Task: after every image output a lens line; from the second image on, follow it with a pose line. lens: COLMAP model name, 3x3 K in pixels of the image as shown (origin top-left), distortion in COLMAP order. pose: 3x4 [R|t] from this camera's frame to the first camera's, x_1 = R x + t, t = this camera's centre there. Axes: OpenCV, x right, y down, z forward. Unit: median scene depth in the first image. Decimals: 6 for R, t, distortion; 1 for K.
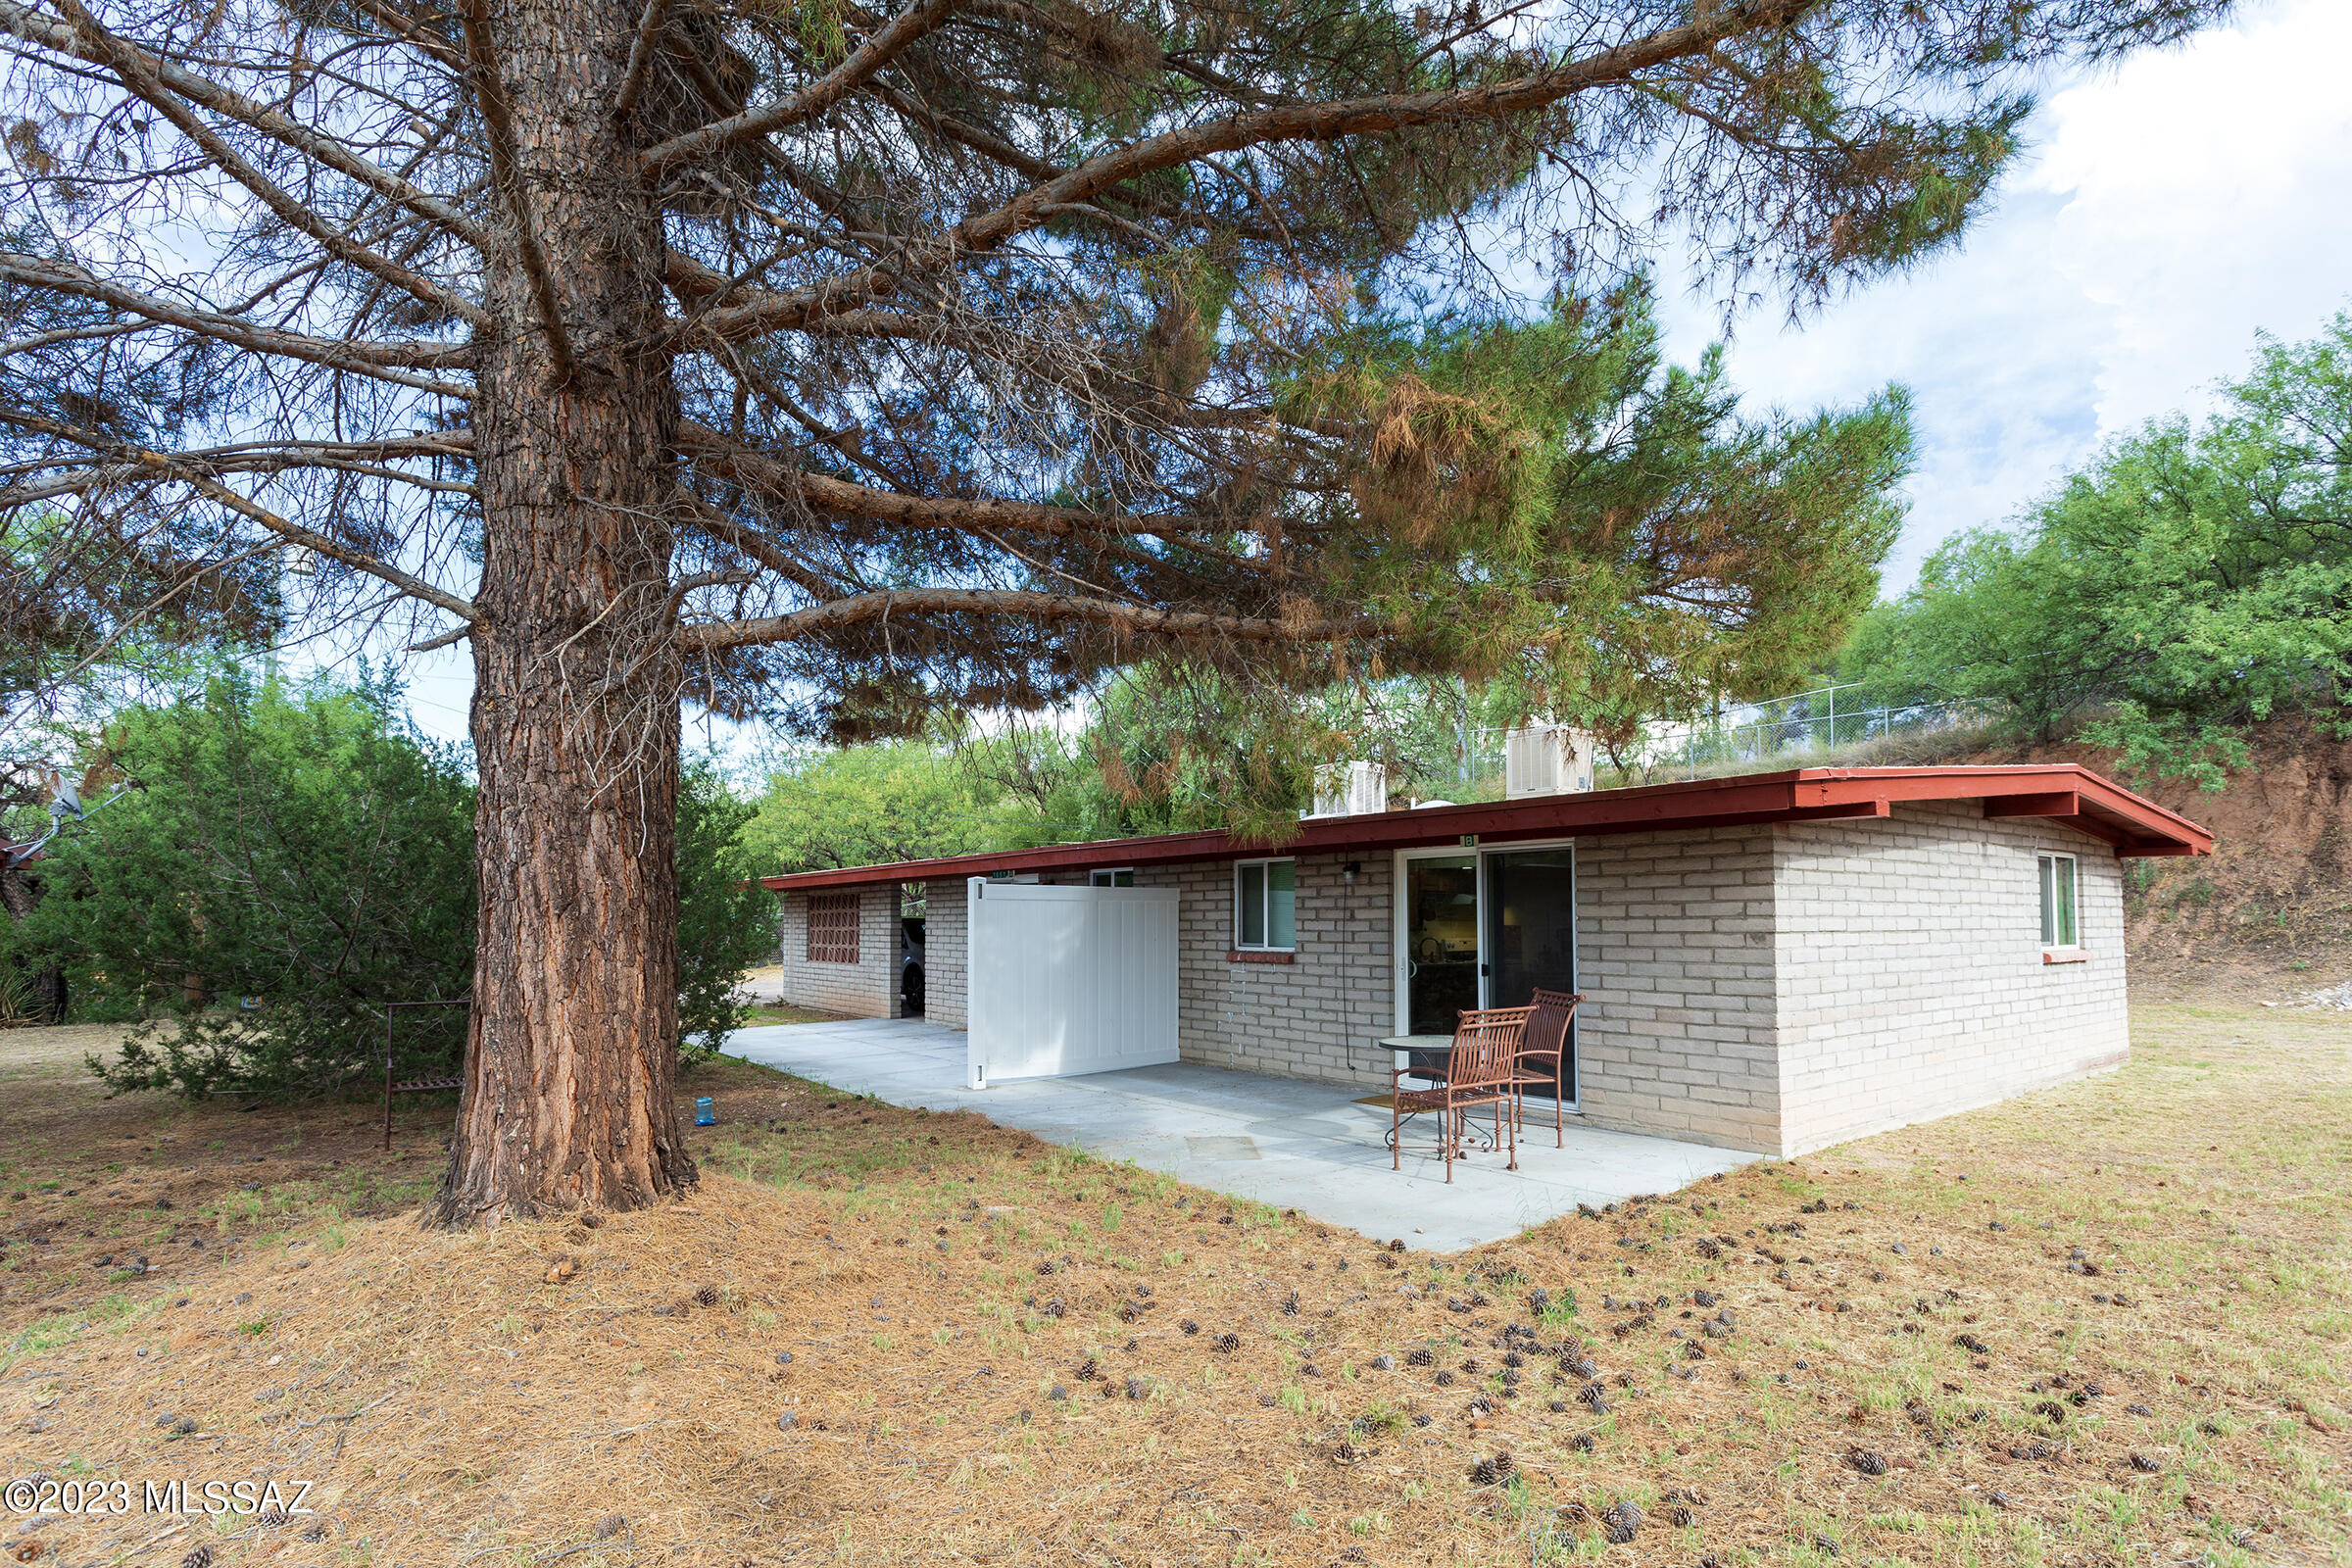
lens RADIAL K [[1151.3, 0, 1167.2], [0, 1151.3, 782.3], [0, 0, 1]] dist [0.000528, 0.000900]
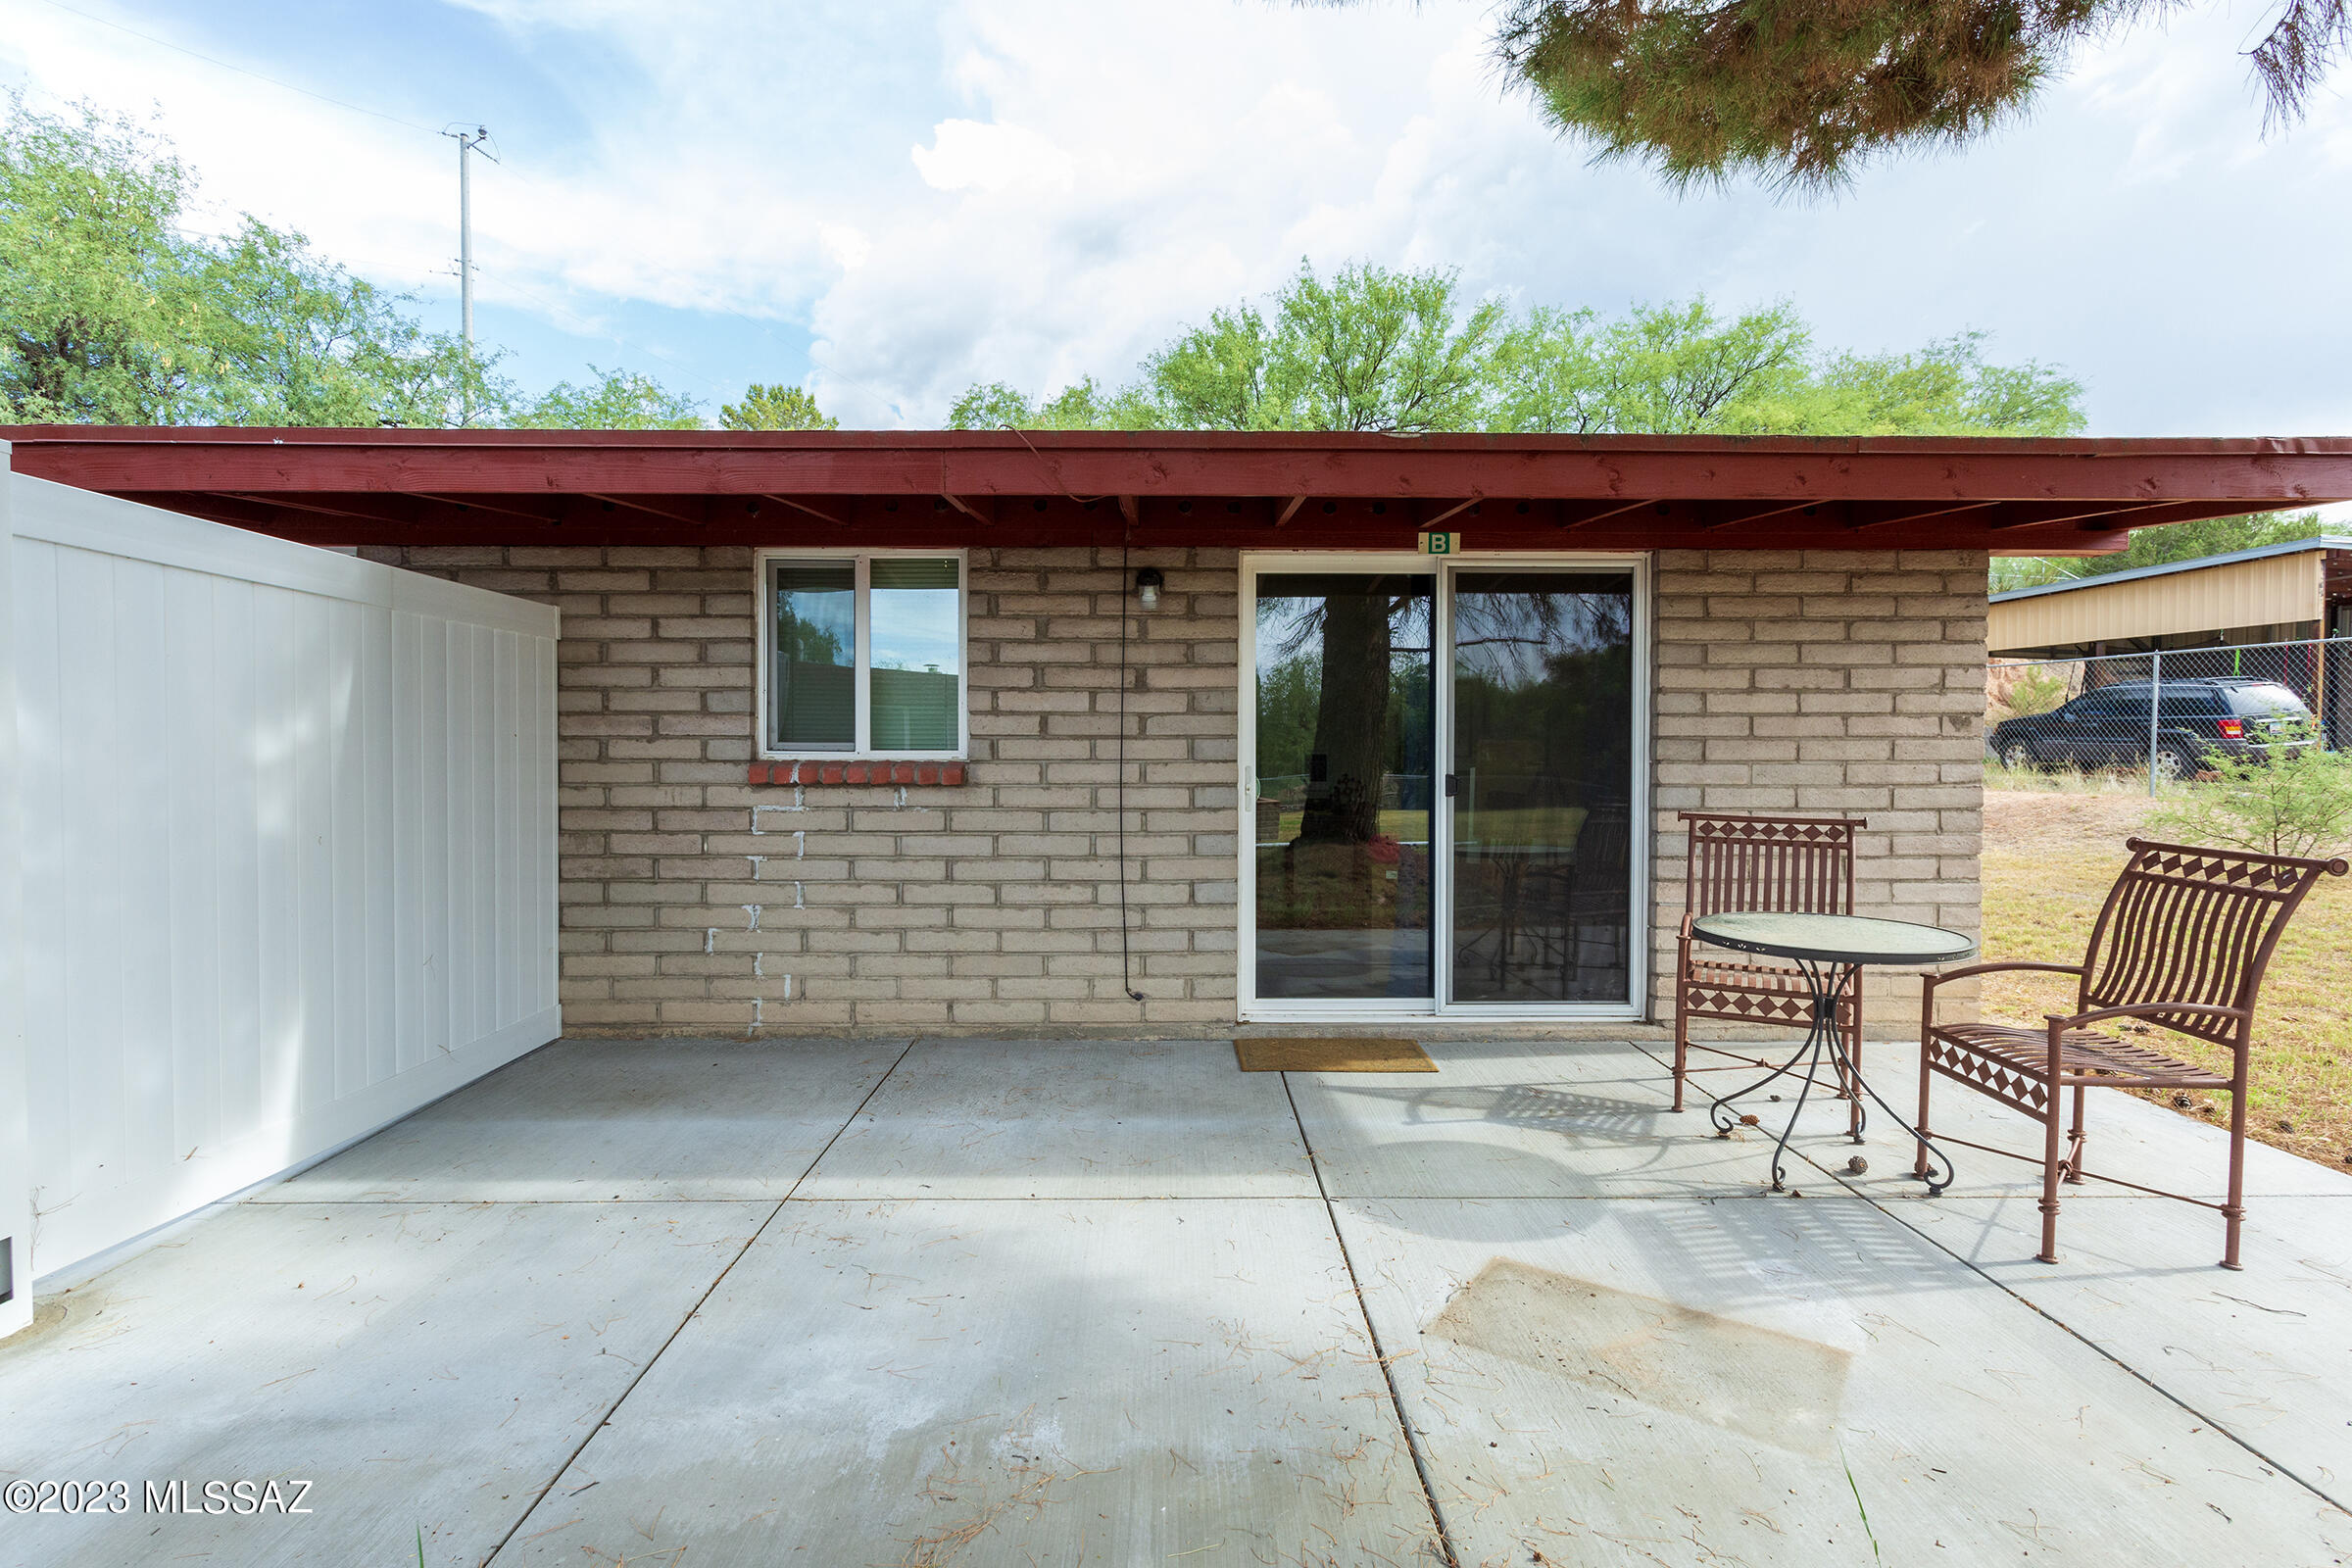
lens RADIAL K [[1151.3, 0, 1167.2], [0, 1151.3, 782.3], [0, 0, 1]] dist [0.000528, 0.000900]
pose [[0.597993, -0.015609, 0.801349, -0.104832], [-0.099795, 0.990580, 0.093766, 0.055168], [-0.795264, -0.136042, 0.590802, 0.349130]]
